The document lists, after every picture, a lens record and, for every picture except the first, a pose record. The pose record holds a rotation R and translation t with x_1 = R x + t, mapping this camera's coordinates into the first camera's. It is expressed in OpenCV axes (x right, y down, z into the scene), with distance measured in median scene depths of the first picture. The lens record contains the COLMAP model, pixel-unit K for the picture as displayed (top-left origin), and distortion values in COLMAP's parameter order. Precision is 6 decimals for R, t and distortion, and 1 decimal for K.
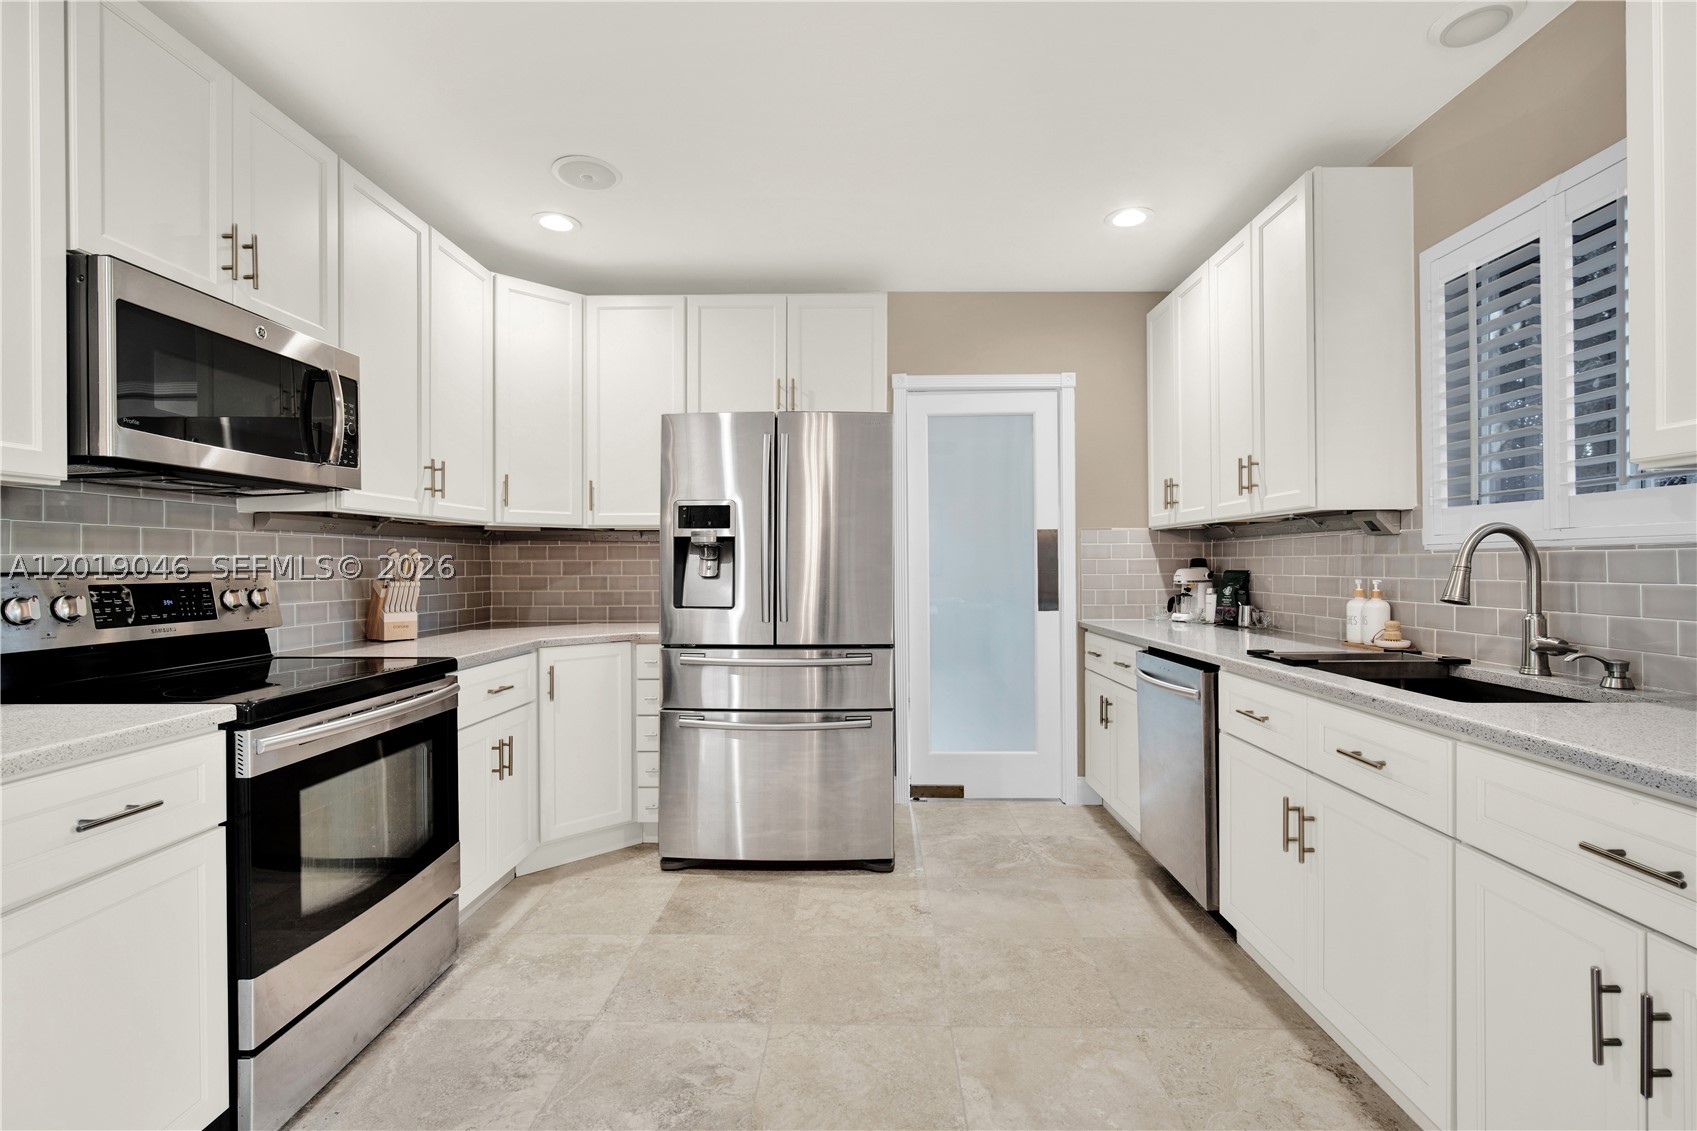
lens RADIAL K [[740.5, 0, 853.1], [0, 740.5, 559.4], [0, 0, 1]] dist [-0.002912, -0.000269]
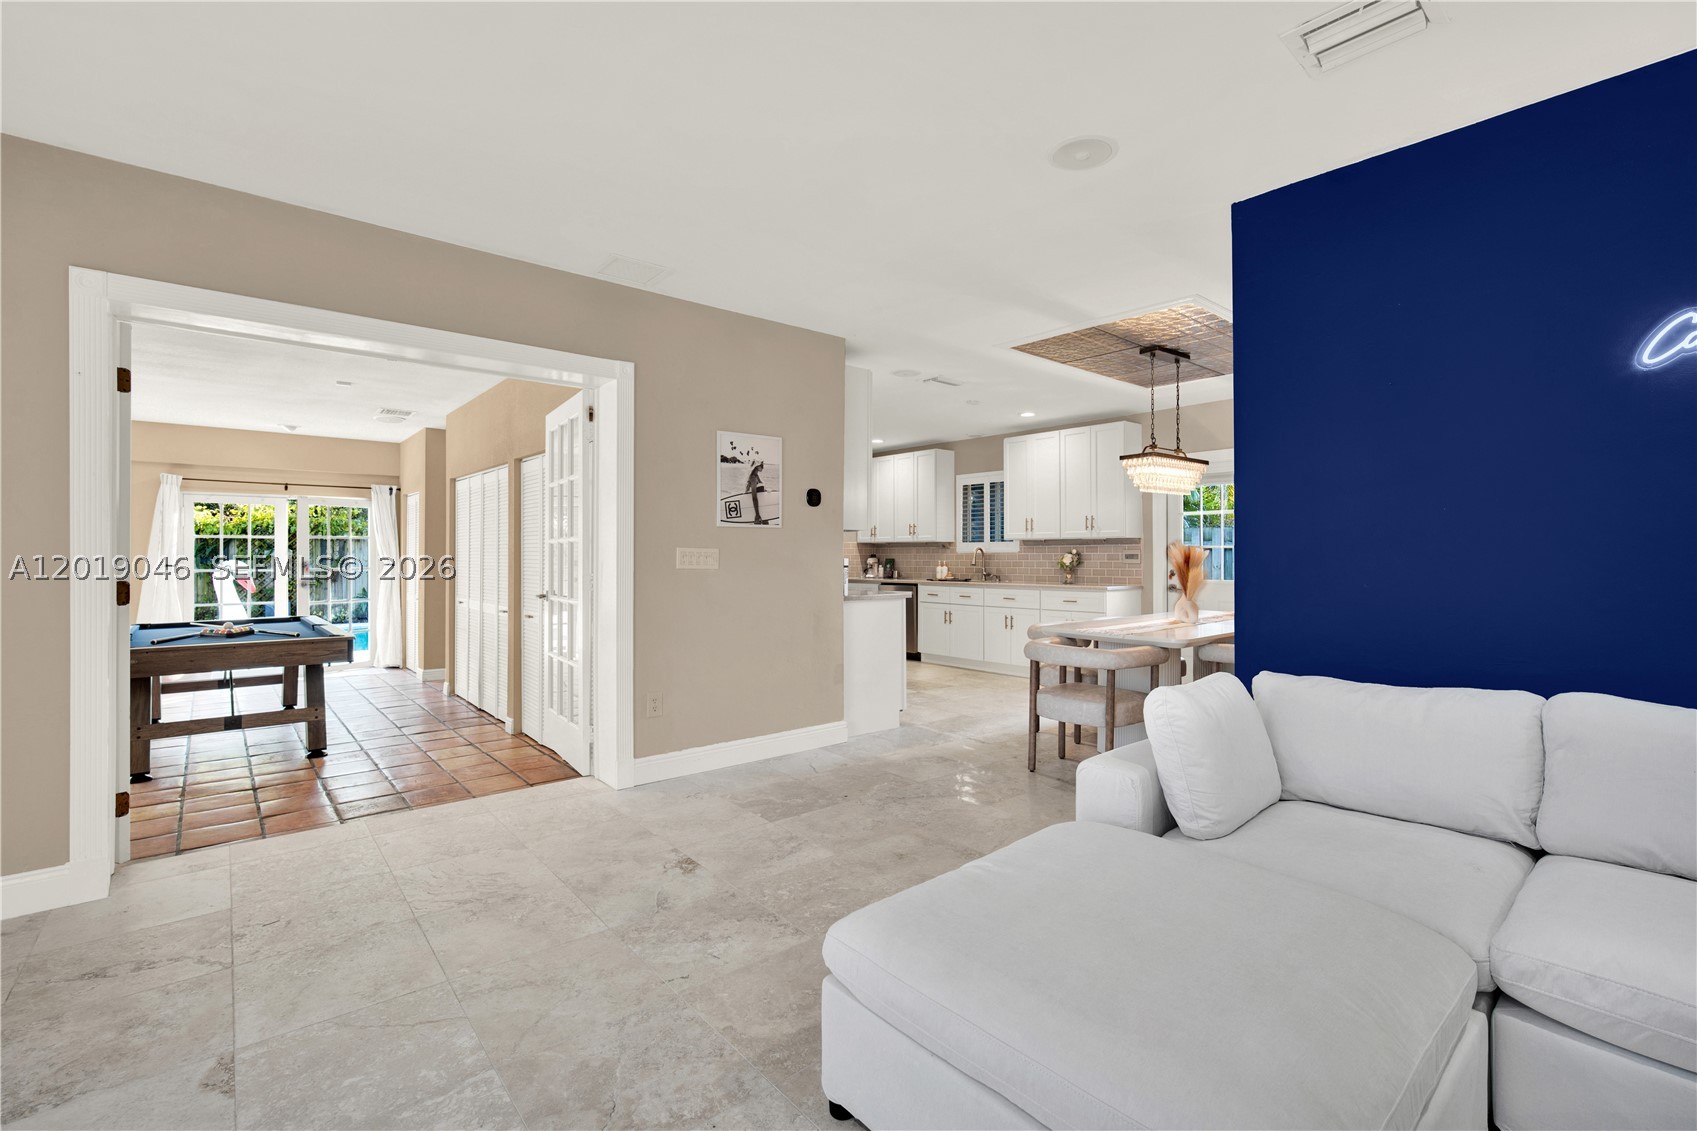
lens RADIAL K [[740.5, 0, 846.2], [0, 740.5, 562.0], [0, 0, 1]] dist [-0.002912, -0.000269]
pose [[0.743145, 0.003629, 0.669121, -2.334171], [-0.010960, 0.999917, 0.006750, 0.014281], [-0.669041, -0.012350, 0.743123, -1.546507]]
